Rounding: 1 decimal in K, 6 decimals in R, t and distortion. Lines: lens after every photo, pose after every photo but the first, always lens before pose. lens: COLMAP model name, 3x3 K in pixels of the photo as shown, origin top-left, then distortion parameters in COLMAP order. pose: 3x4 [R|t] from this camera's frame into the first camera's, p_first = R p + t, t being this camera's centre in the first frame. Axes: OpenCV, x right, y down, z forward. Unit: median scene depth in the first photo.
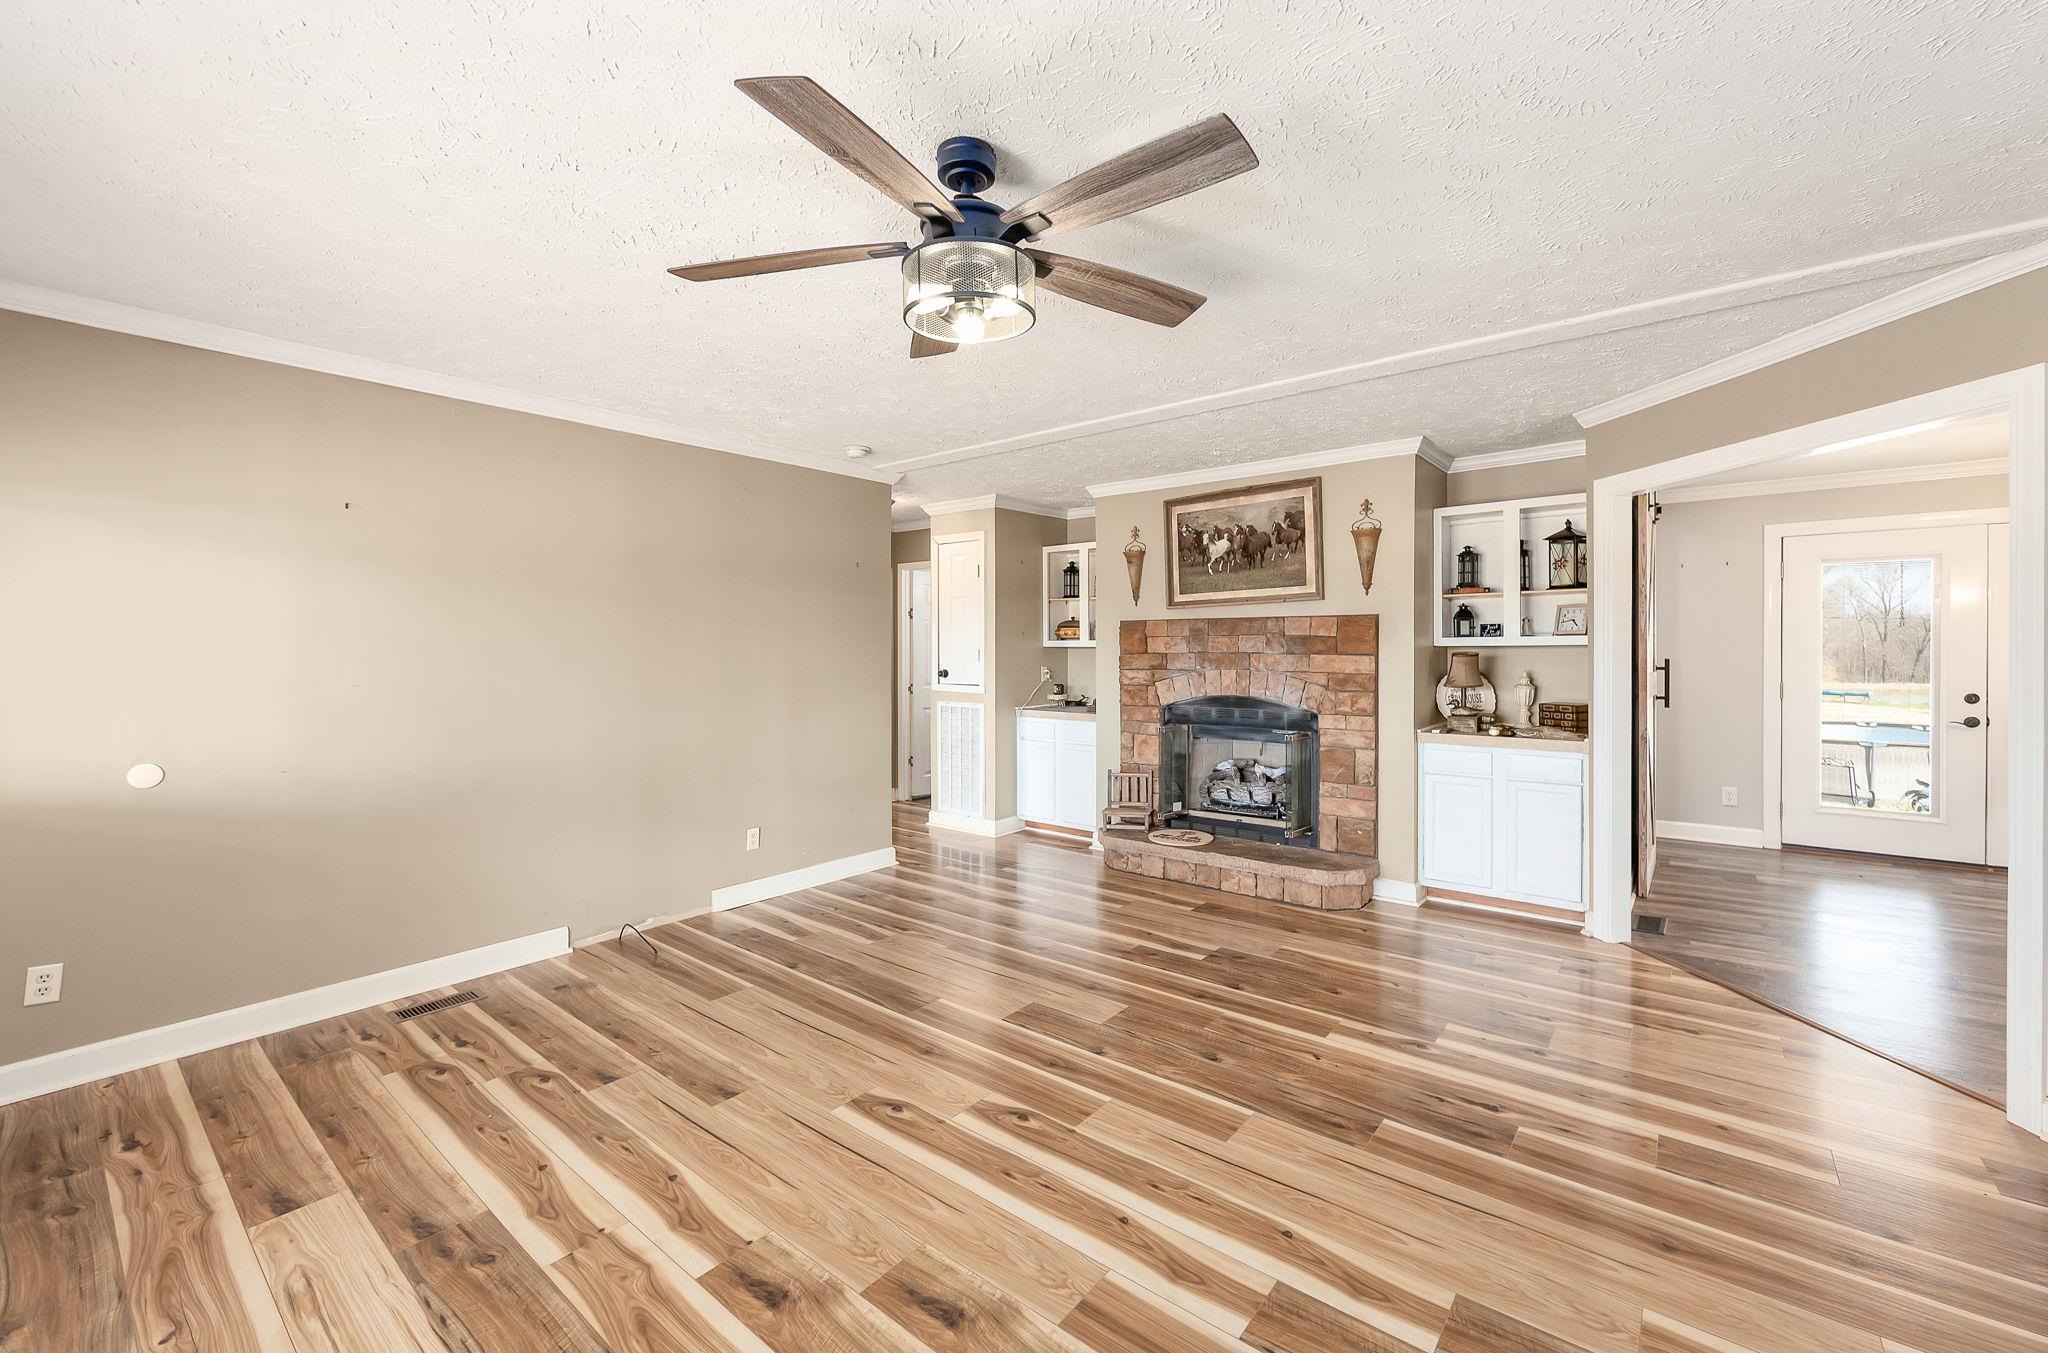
lens RADIAL K [[828.8, 0, 1053.9], [0, 828.8, 660.1], [0, 0, 1]] dist [-0.001961, -0.000109]
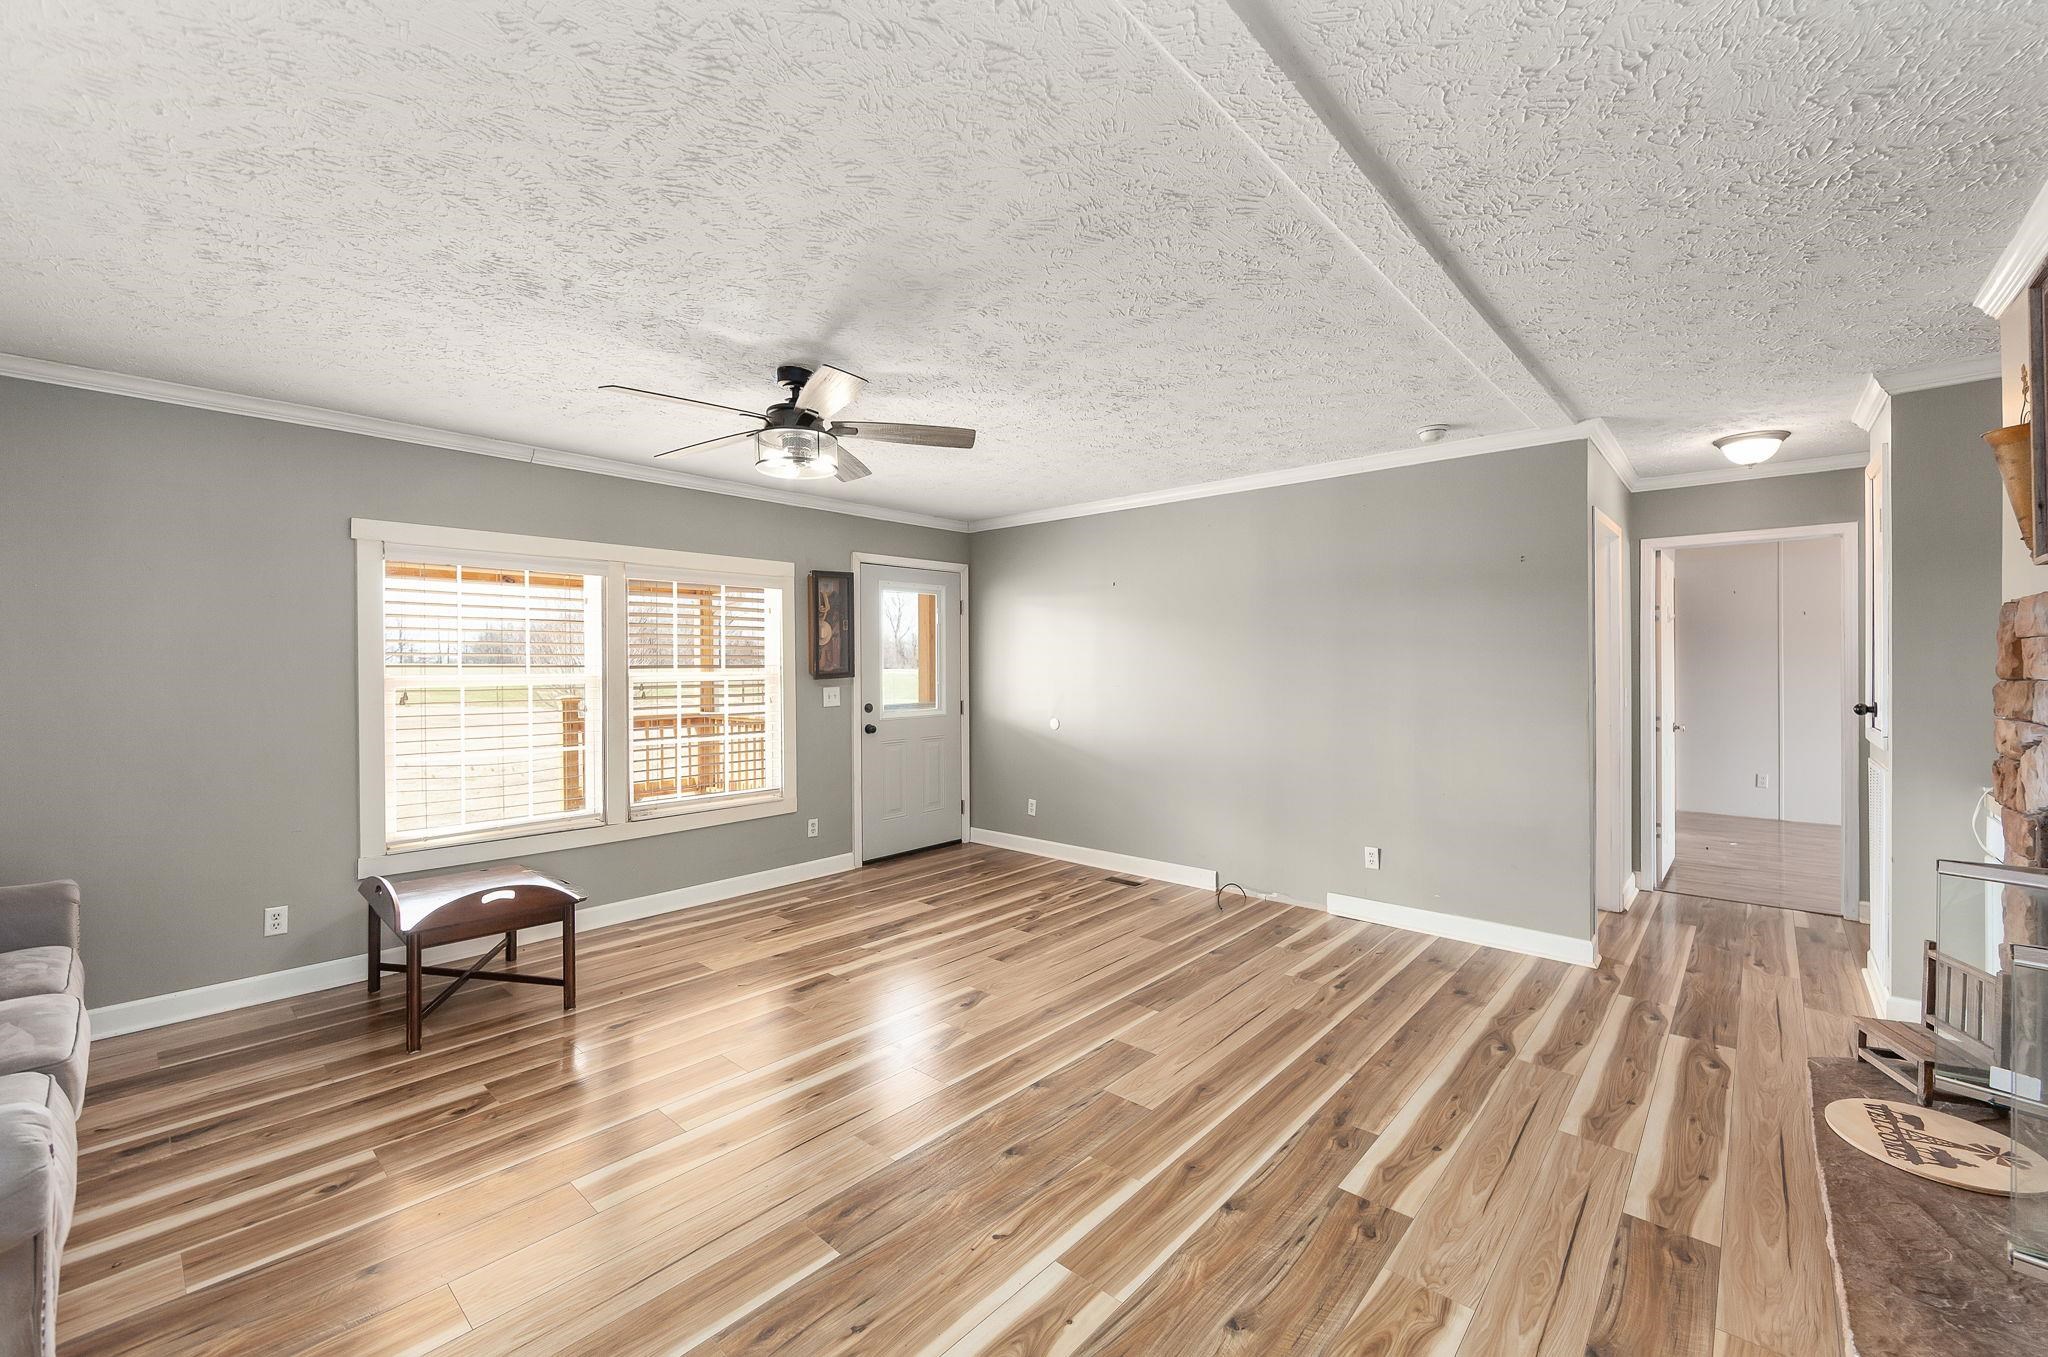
lens RADIAL K [[828.8, 0, 1053.9], [0, 828.8, 662.1], [0, 0, 1]] dist [-0.001961, -0.000109]
pose [[-0.054021, -0.000857, -0.998539, 0.614560], [-0.013182, 0.999913, -0.000145, -0.012004], [0.998453, 0.013155, -0.054028, 0.641599]]
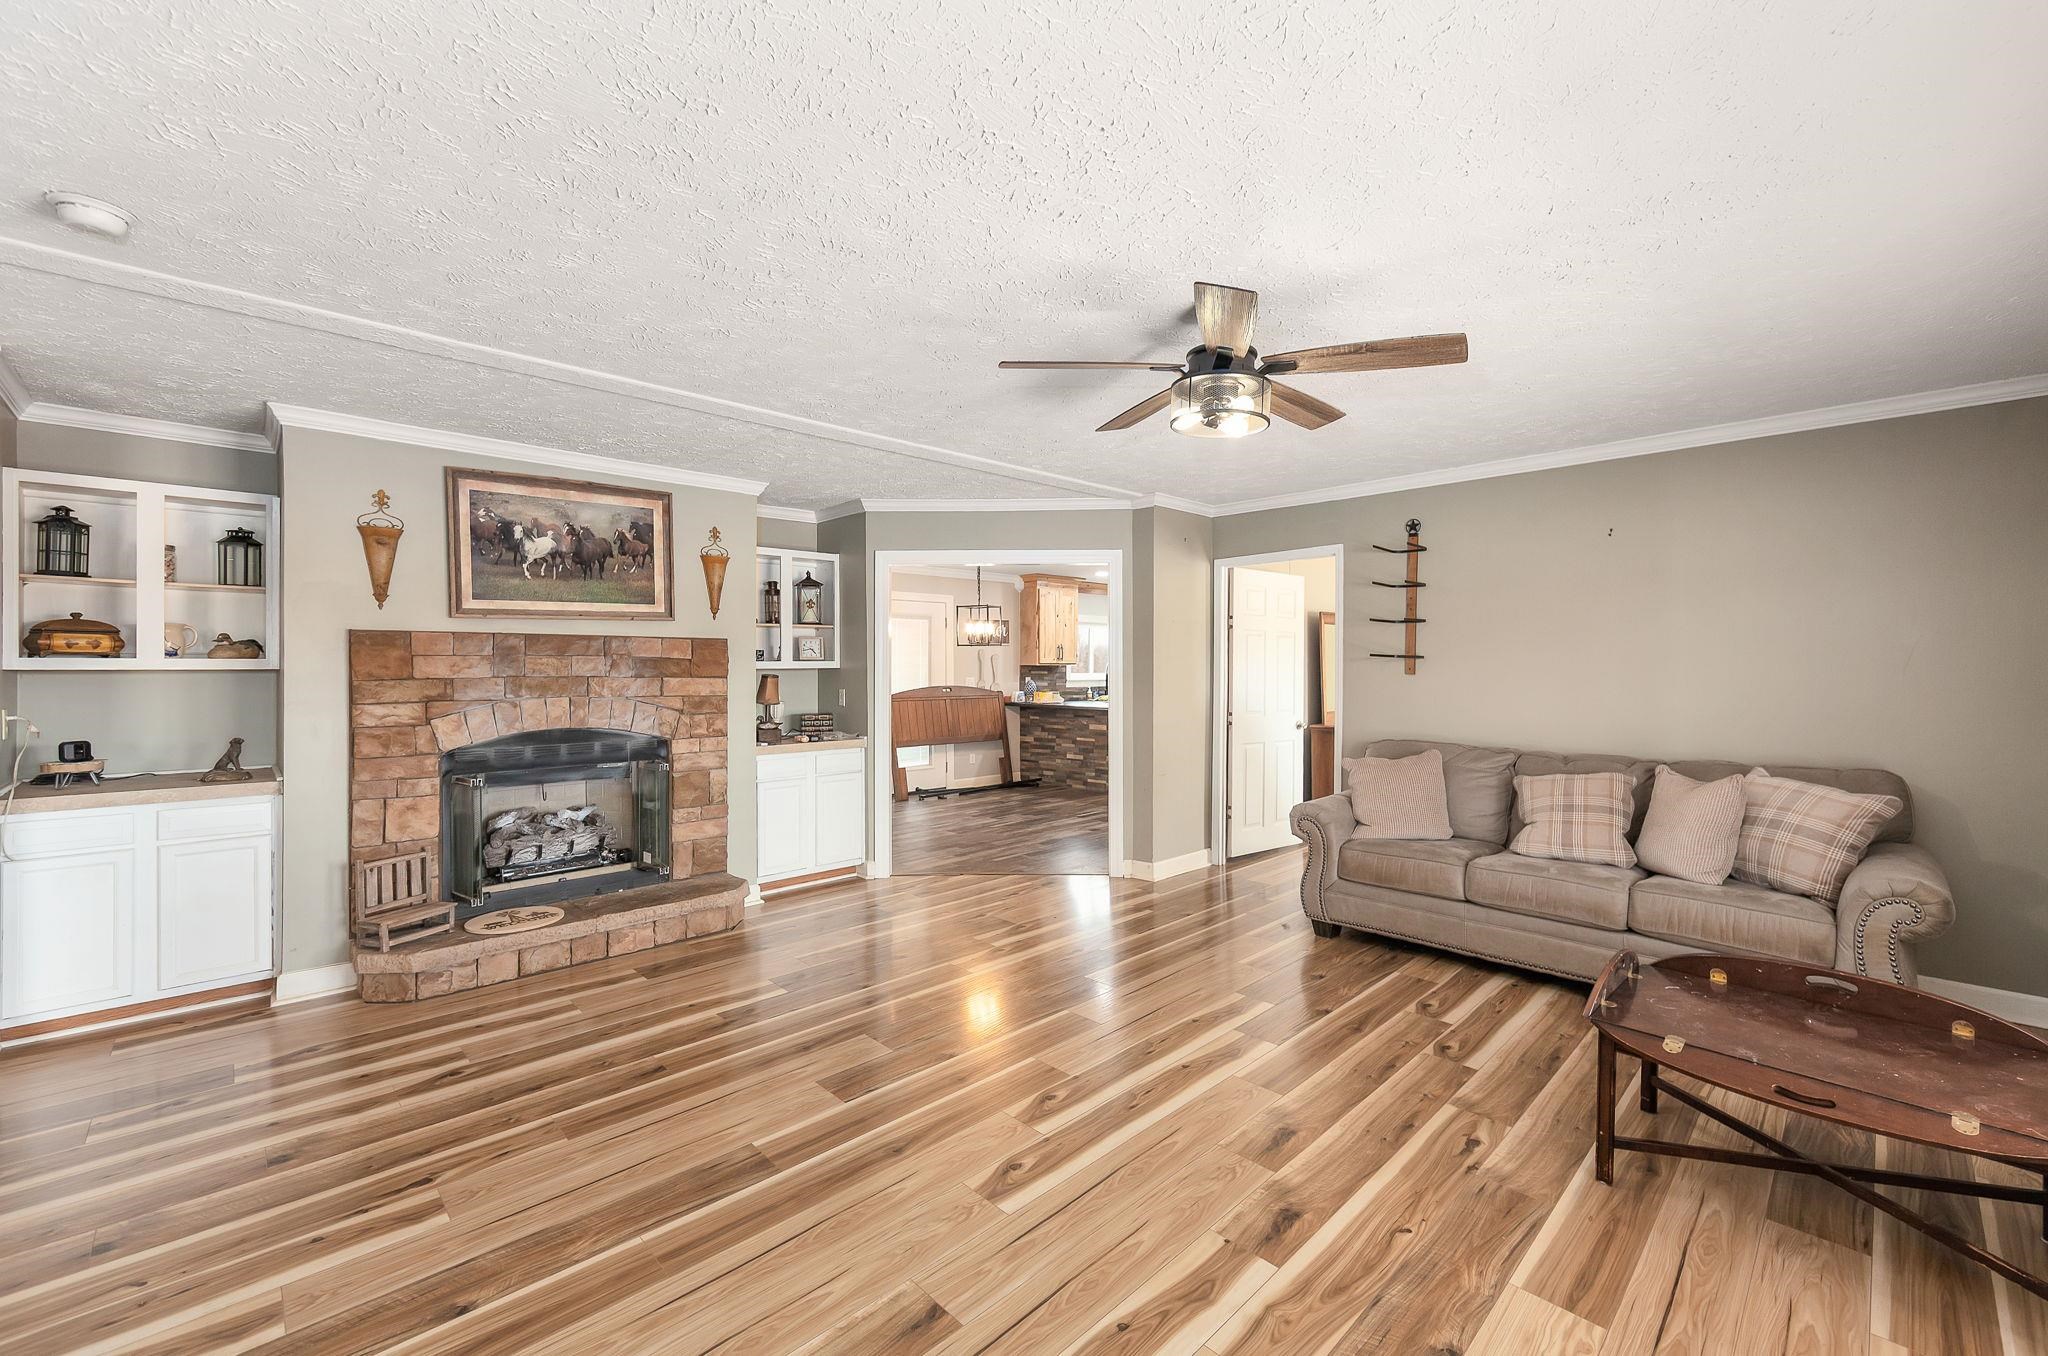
lens RADIAL K [[828.4, 0, 1059.6], [0, 828.4, 671.0], [0, 0, 1]] dist [-0.002866, -0.000150]
pose [[0.119580, -0.001684, 0.992823, -0.584195], [0.016217, 0.999868, -0.000257, -0.006768], [-0.992692, 0.016131, 0.119592, 0.440013]]
